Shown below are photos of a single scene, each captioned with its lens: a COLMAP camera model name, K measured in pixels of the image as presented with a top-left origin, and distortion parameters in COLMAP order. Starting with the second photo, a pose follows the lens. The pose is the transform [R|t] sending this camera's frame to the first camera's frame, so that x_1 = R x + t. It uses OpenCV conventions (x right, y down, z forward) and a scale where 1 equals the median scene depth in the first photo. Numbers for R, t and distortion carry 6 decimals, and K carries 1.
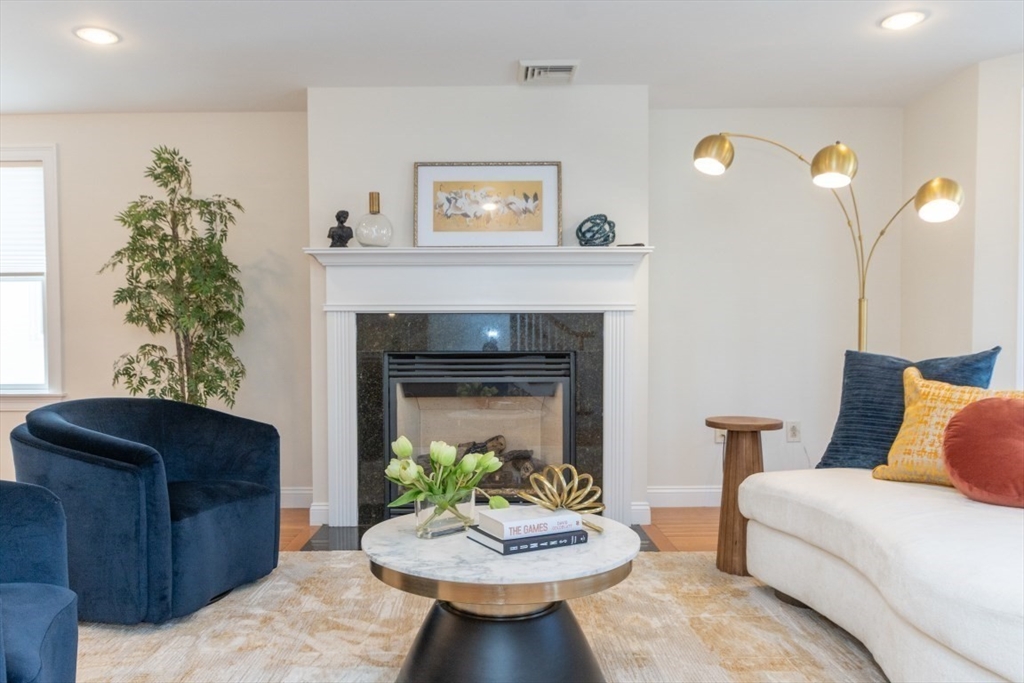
lens RADIAL K [[741.7, 0, 484.3], [0, 741.7, 366.8], [0, 0, 1]] dist [0.002301, 0.004345]
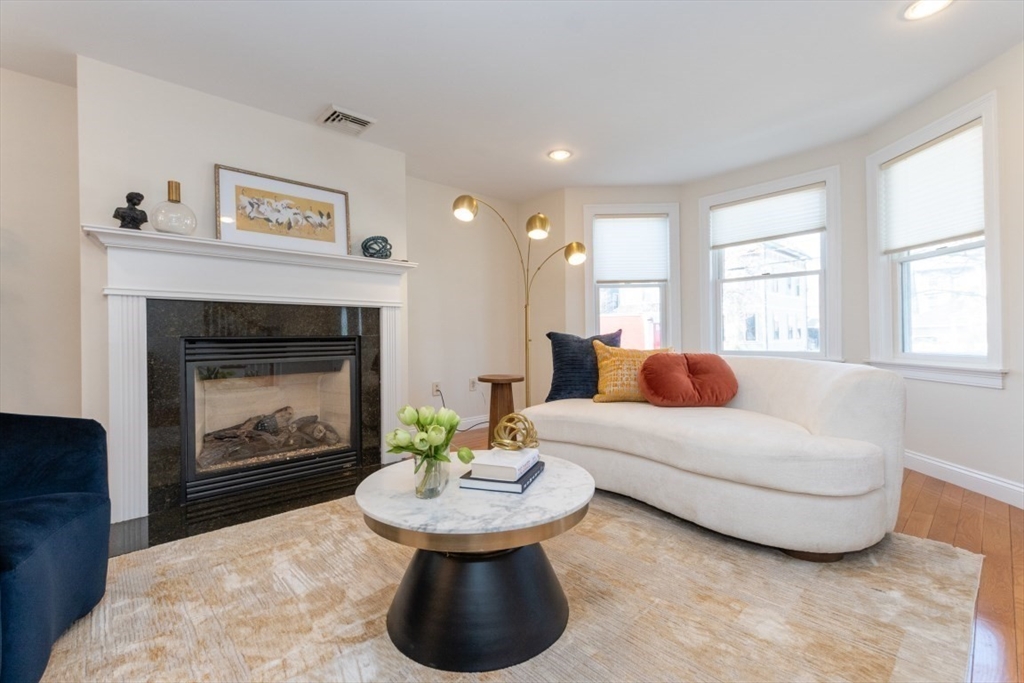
lens RADIAL K [[447.5, 0, 512.7], [0, 447.5, 333.7], [0, 0, 1]] dist [0.003658, -0.000030]
pose [[0.724482, -0.000186, 0.689294, -0.235998], [0.031165, 0.998986, -0.032486, 0.009936], [-0.688589, 0.045018, 0.723753, 0.234830]]
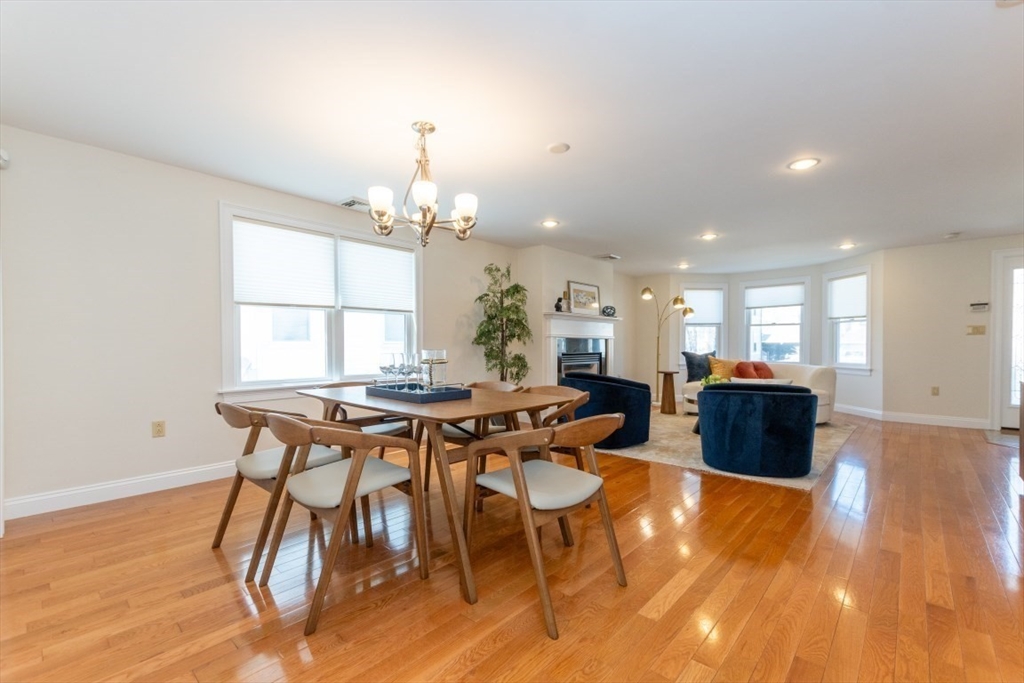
lens RADIAL K [[444.5, 0, 511.5], [0, 444.5, 352.1], [0, 0, 1]] dist [0.001127, -0.000804]
pose [[0.660481, -0.006643, 0.750814, -1.419914], [0.022269, 0.999694, -0.010746, -0.012553], [-0.750513, 0.023818, 0.660427, 0.129579]]
